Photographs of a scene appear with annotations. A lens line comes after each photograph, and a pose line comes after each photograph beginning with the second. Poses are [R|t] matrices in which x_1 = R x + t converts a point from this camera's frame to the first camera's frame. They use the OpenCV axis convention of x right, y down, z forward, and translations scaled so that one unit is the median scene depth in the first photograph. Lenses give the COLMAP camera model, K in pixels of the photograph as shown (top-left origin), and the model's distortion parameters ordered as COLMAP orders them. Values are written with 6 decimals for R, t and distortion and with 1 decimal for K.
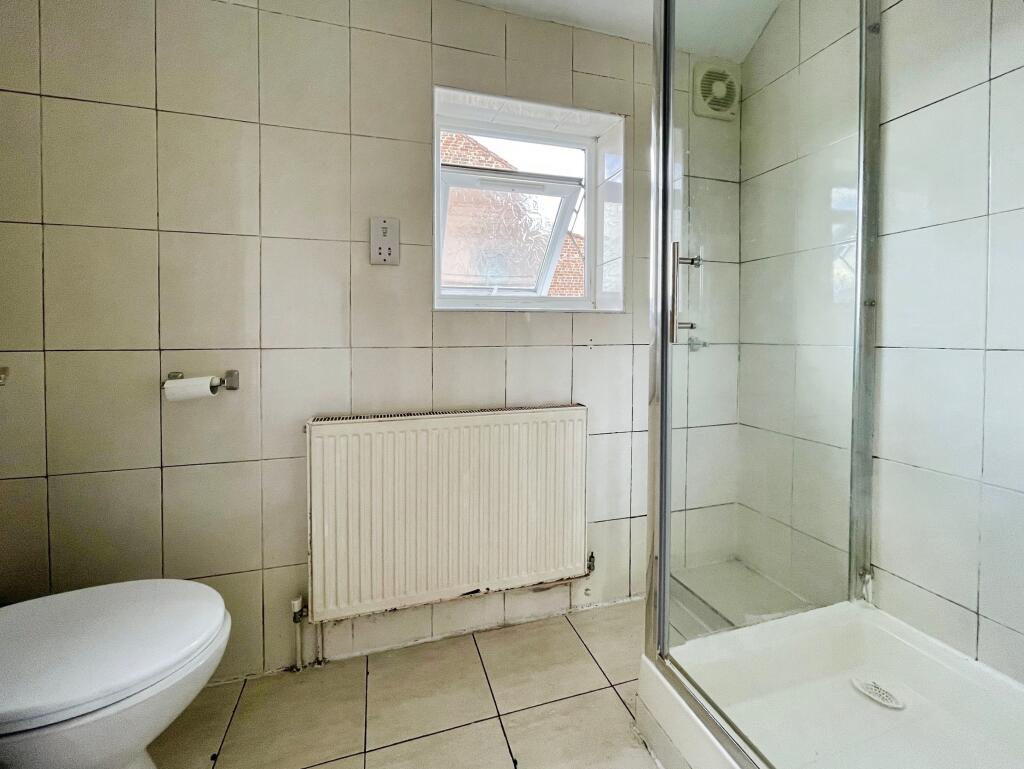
lens RADIAL K [[416.3, 0, 510.5], [0, 416.3, 383.7], [0, 0, 1]] dist [-0.000158, -0.001047]
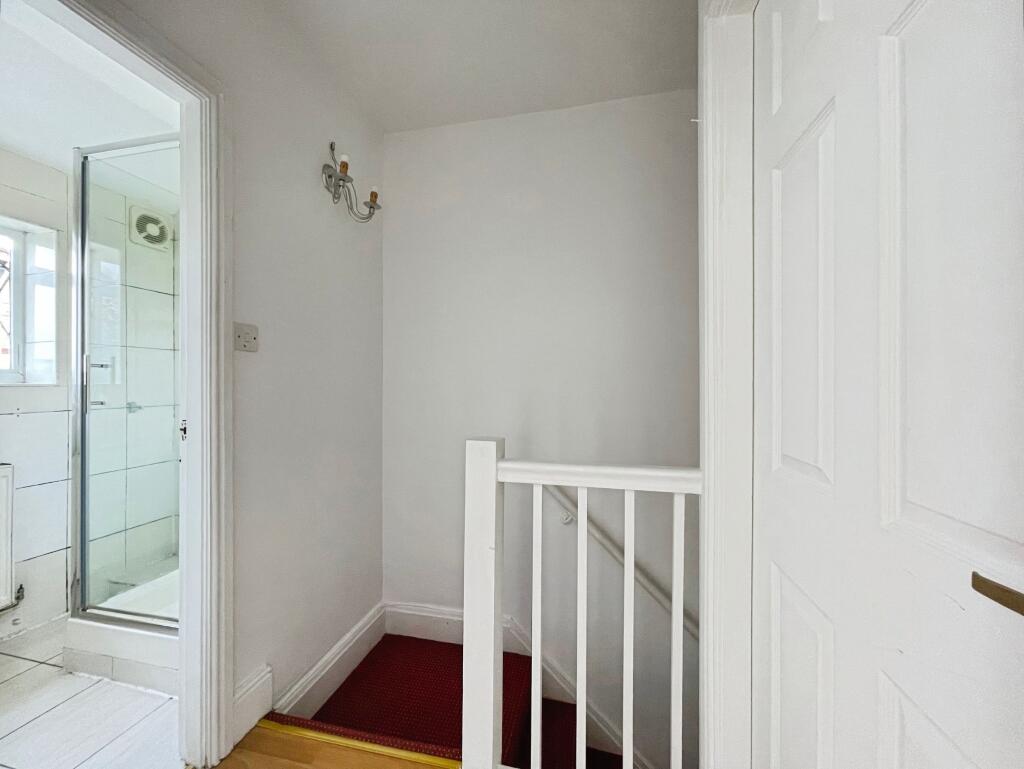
lens RADIAL K [[416.3, 0, 515.2], [0, 416.3, 382.1], [0, 0, 1]] dist [-0.000158, -0.001047]
pose [[0.499877, 0.011229, 0.866023, -0.118471], [0.087258, 0.994175, -0.063258, 0.019610], [-0.861689, 0.107189, 0.495986, -0.777478]]
